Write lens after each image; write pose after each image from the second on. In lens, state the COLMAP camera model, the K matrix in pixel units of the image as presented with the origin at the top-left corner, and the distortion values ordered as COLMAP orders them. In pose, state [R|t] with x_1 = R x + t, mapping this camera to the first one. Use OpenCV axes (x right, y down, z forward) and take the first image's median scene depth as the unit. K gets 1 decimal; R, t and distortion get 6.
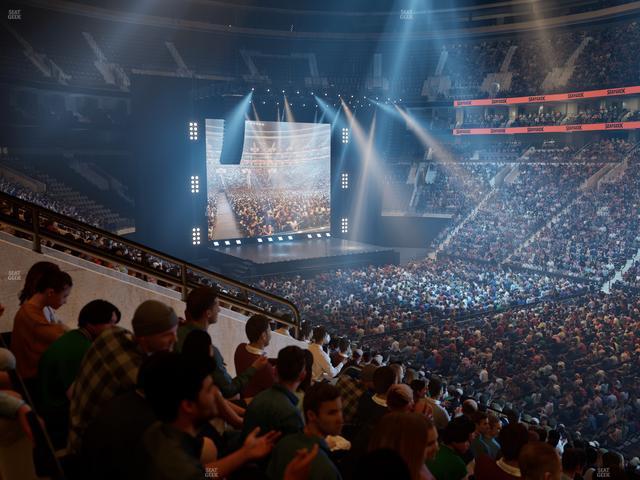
lens RADIAL K [[597.6, 0, 318.0], [0, 597.6, 239.7], [0, 0, 1]] dist [-0.003664, 0.000000]
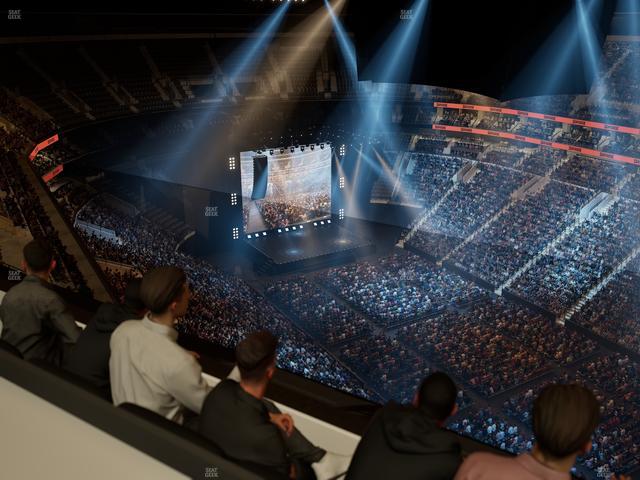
lens RADIAL K [[597.6, 0, 320.0], [0, 597.6, 239.1], [0, 0, 1]] dist [-0.003664, 0.000000]
pose [[0.999054, 0.015566, -0.040608, 0.056592], [-0.006411, 0.976262, 0.216498, -0.287296], [0.043014, -0.216032, 0.975438, -0.383484]]
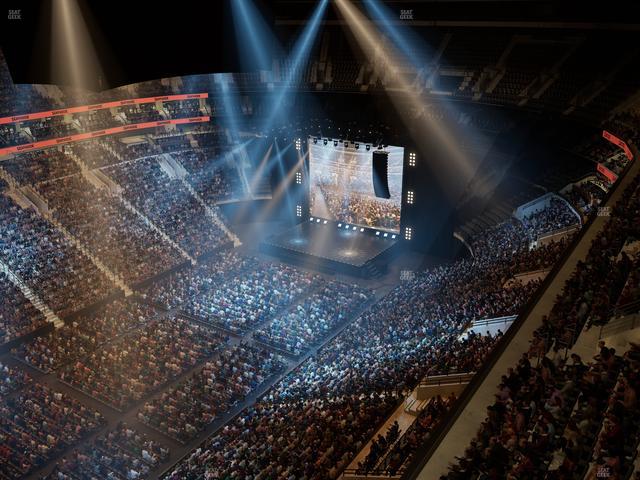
lens RADIAL K [[597.6, 0, 318.1], [0, 597.6, 237.2], [0, 0, 1]] dist [-0.003664, 0.000000]
pose [[0.397875, 0.324138, -0.858272, 1.071405], [-0.117349, 0.945804, 0.302795, -0.383165], [0.909904, -0.019757, 0.414349, 0.382510]]
